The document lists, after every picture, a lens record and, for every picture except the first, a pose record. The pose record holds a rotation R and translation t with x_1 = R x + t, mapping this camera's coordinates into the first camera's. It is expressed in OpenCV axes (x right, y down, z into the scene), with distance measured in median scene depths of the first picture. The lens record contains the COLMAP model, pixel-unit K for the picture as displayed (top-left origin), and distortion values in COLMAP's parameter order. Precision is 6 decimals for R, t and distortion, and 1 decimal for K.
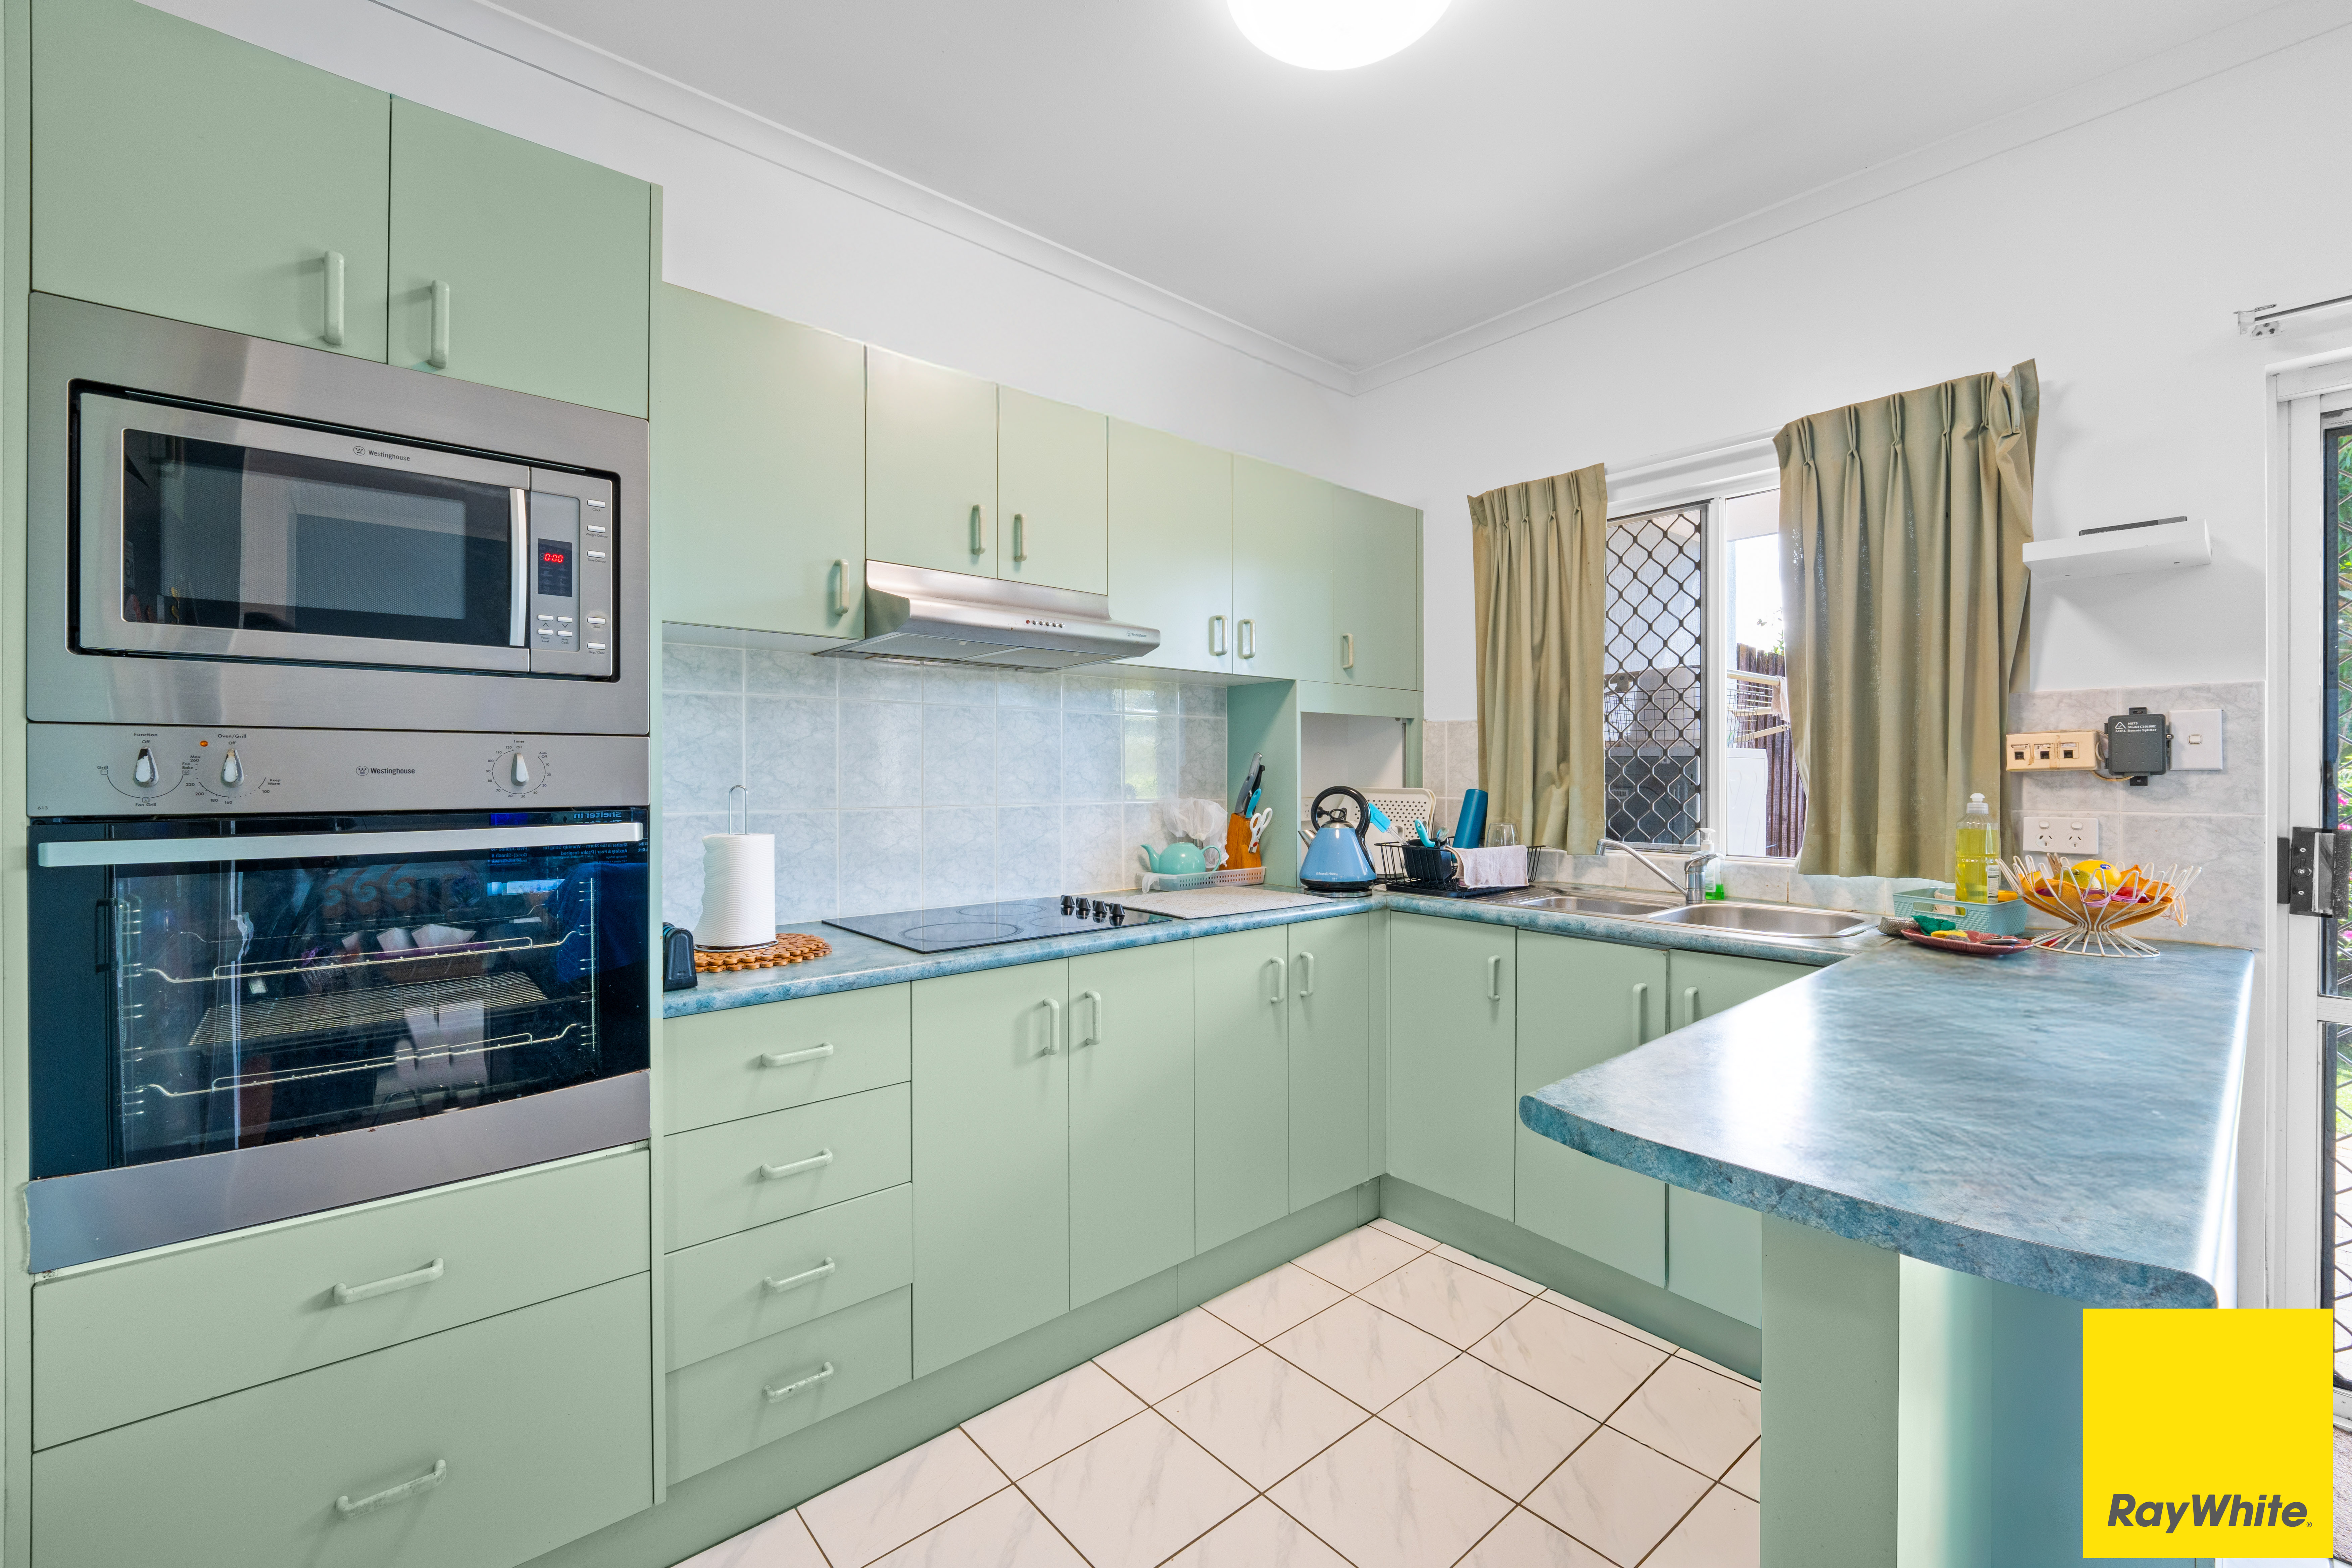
lens RADIAL K [[962.9, 0, 1184.9], [0, 962.9, 782.2], [0, 0, 1]] dist [-0.012187, -0.000465]
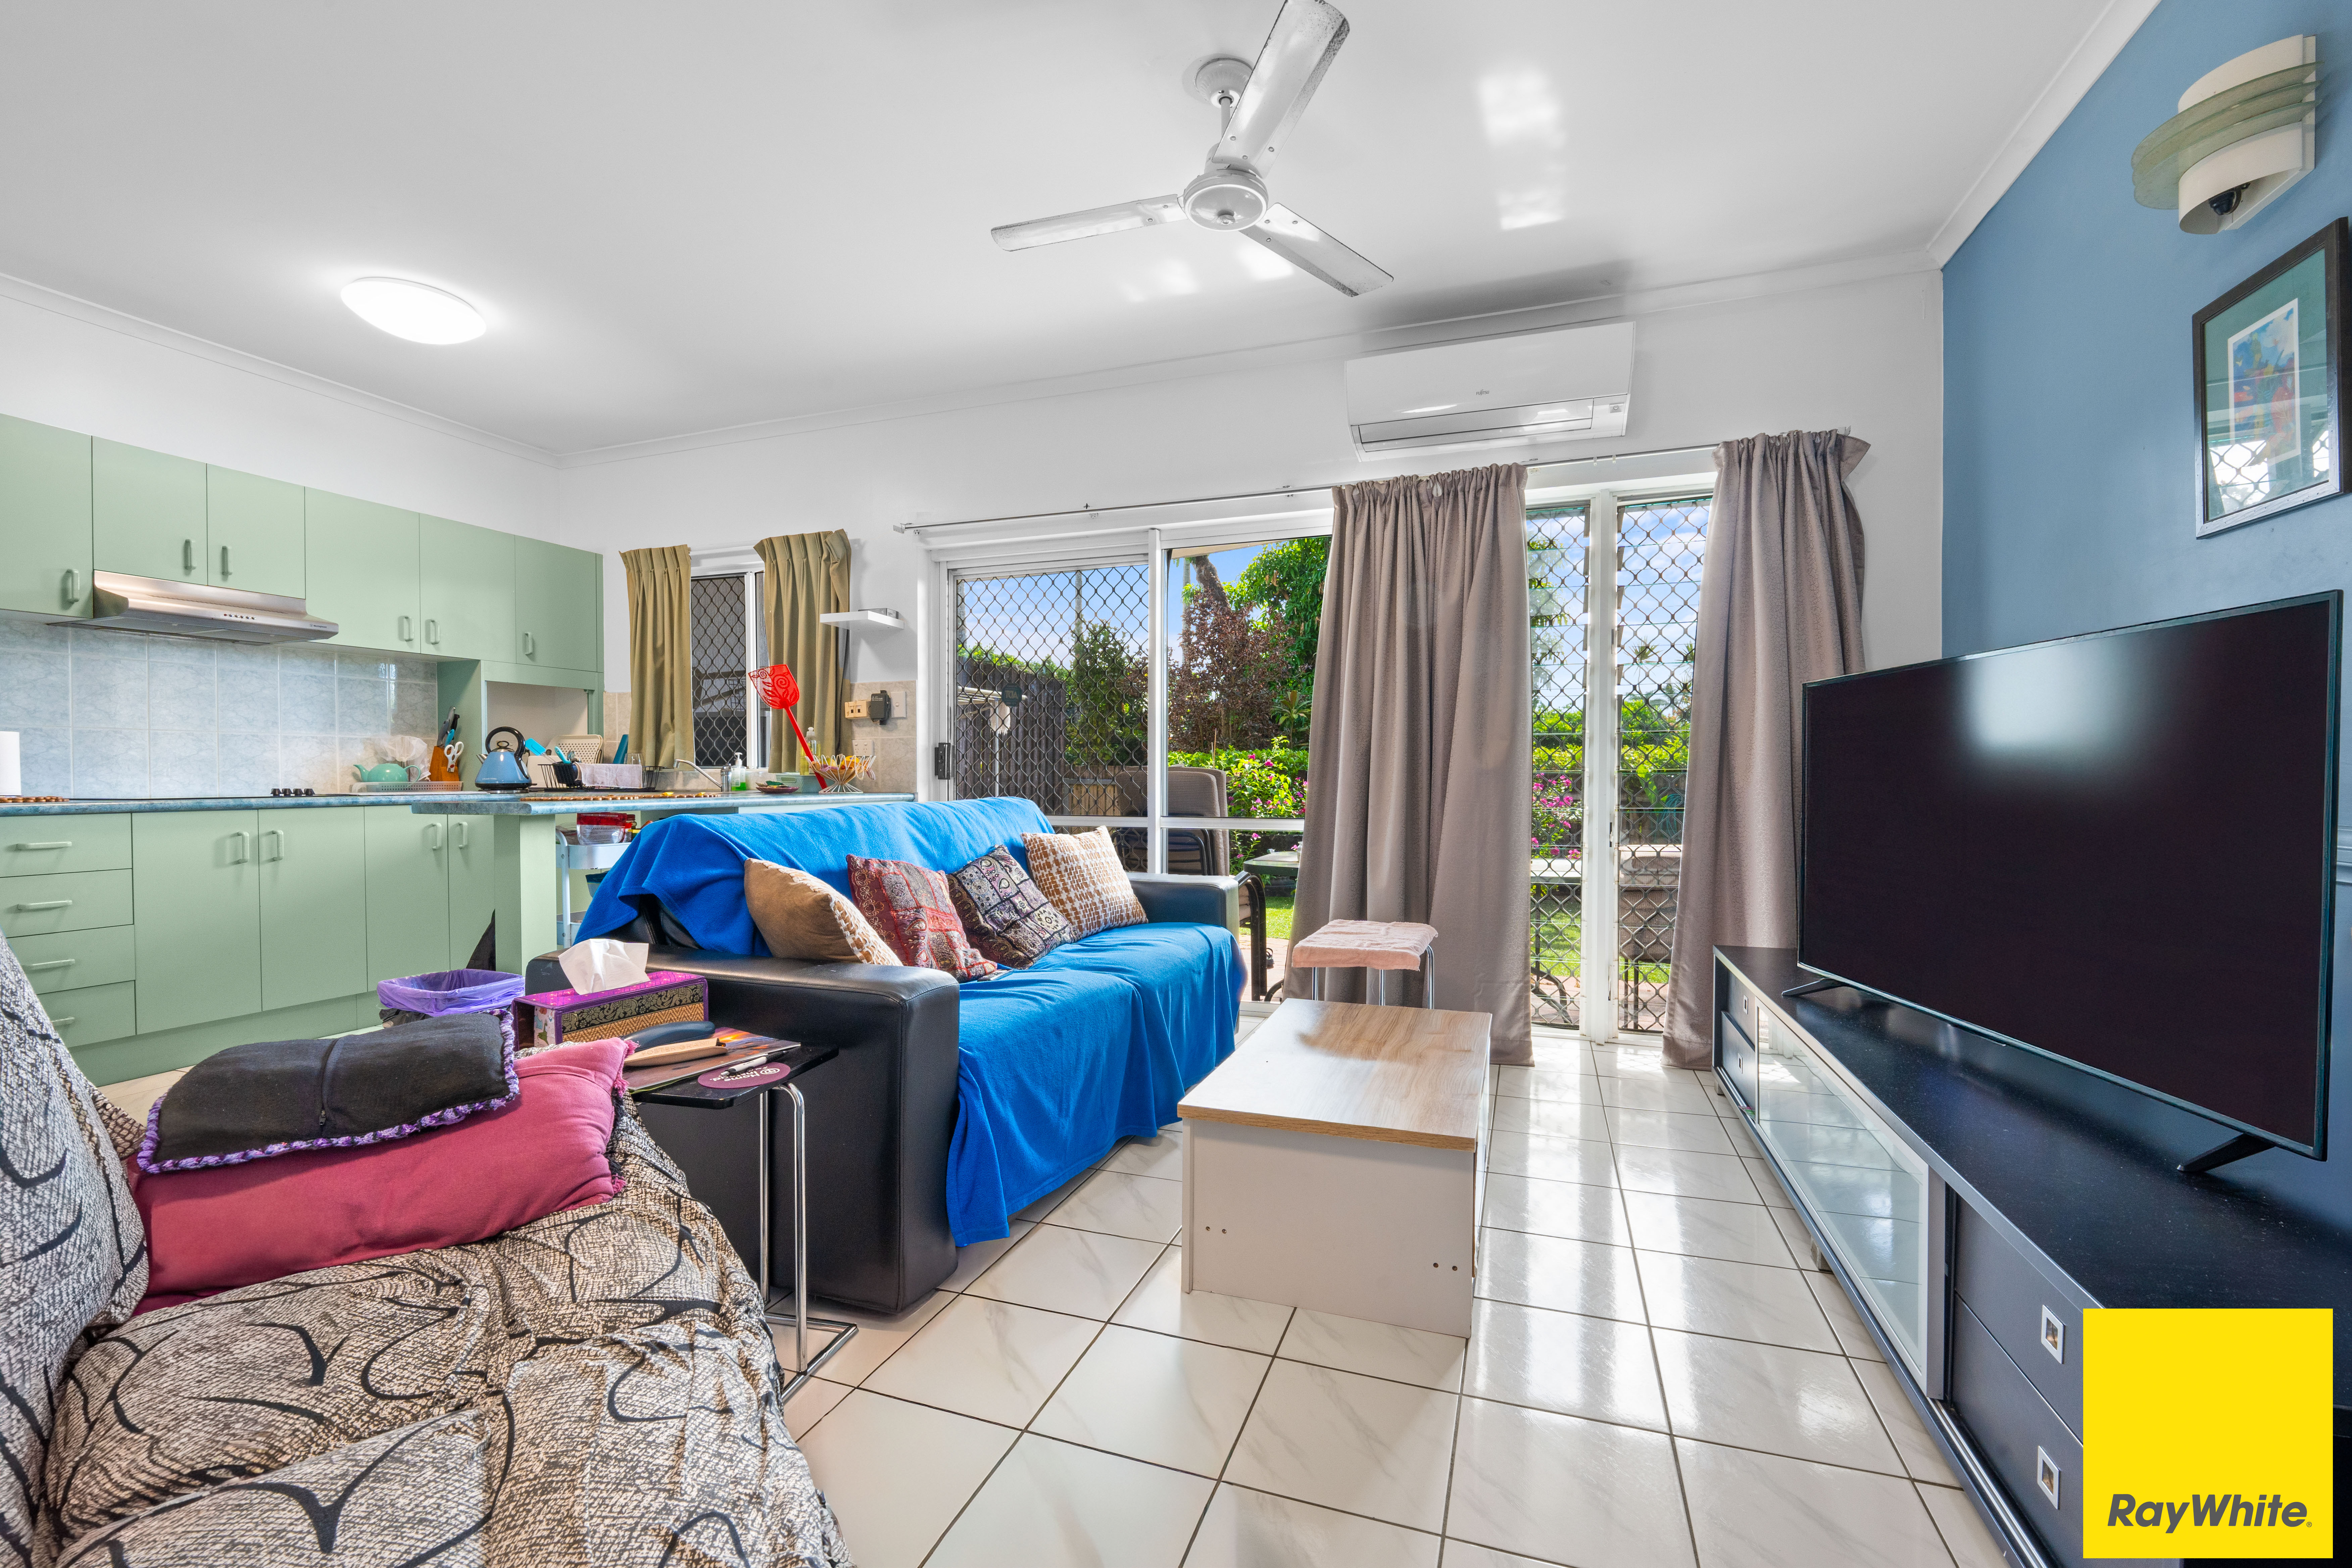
lens RADIAL K [[962.9, 0, 1174.7], [0, 962.9, 791.1], [0, 0, 1]] dist [-0.012187, -0.000465]
pose [[0.867119, -0.010687, 0.497987, 0.355729], [0.005322, 0.999912, 0.012192, 0.104873], [-0.498073, -0.007921, 0.867099, -1.021873]]
